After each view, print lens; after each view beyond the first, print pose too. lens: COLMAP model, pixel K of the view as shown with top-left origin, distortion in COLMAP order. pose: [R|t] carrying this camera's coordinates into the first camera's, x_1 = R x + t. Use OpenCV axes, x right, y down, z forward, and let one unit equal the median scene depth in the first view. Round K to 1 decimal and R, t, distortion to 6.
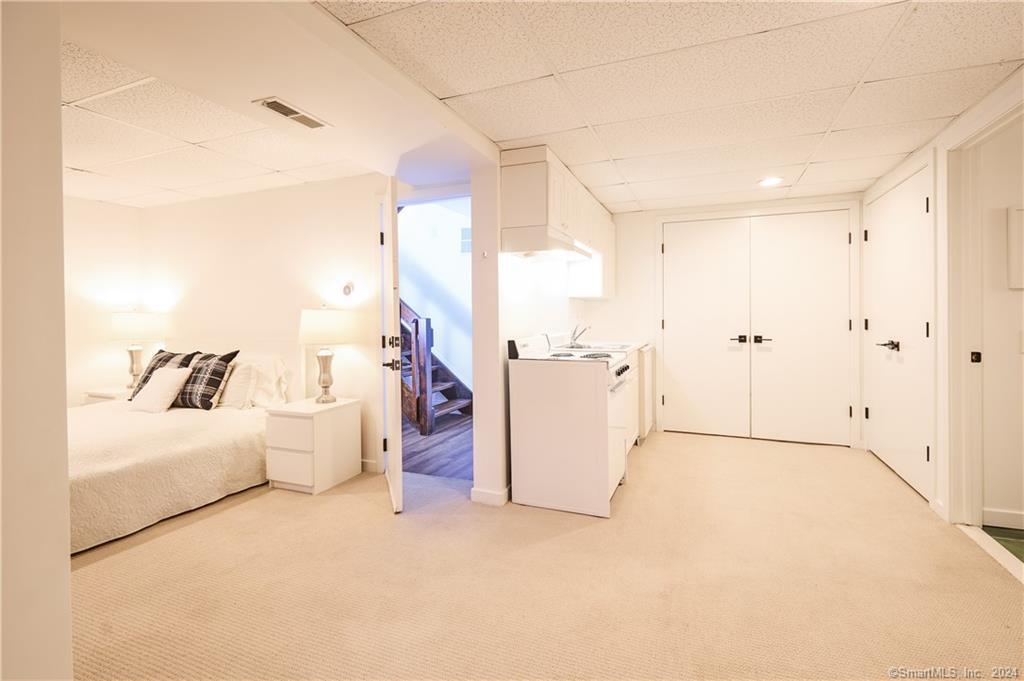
lens RADIAL K [[464.0, 0, 514.6], [0, 464.0, 342.3], [0, 0, 1]] dist [-0.000242, -0.000415]
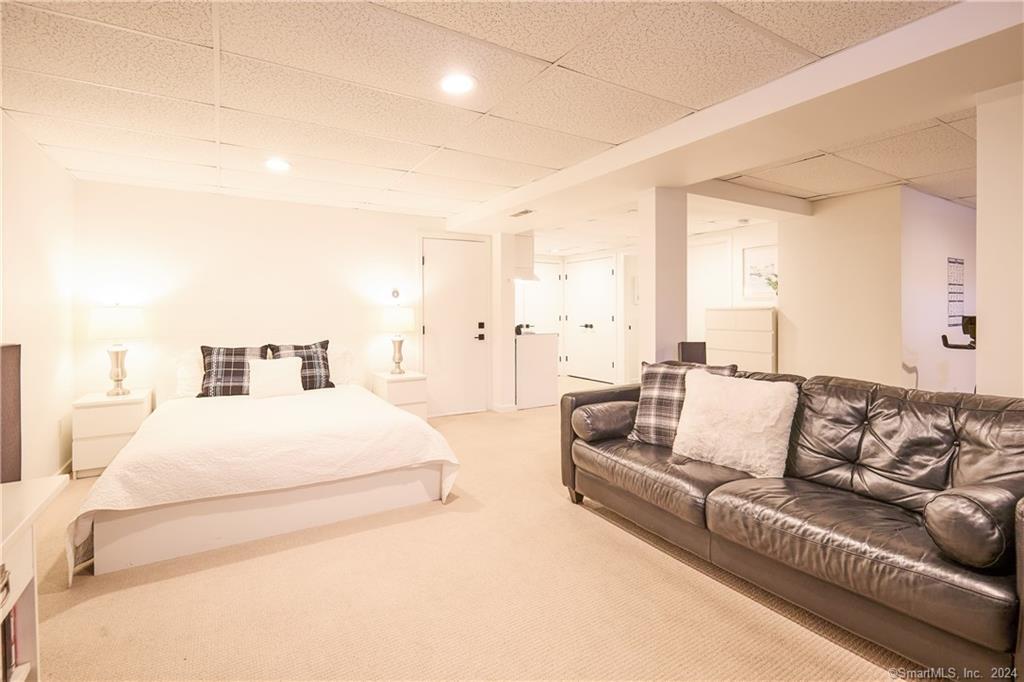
lens RADIAL K [[464.0, 0, 514.6], [0, 464.0, 342.8], [0, 0, 1]] dist [-0.000242, -0.000415]
pose [[0.572411, -0.044409, 0.818763, -1.332763], [0.020408, 0.998995, 0.039917, -0.010327], [-0.819713, -0.006140, 0.572742, -0.077744]]
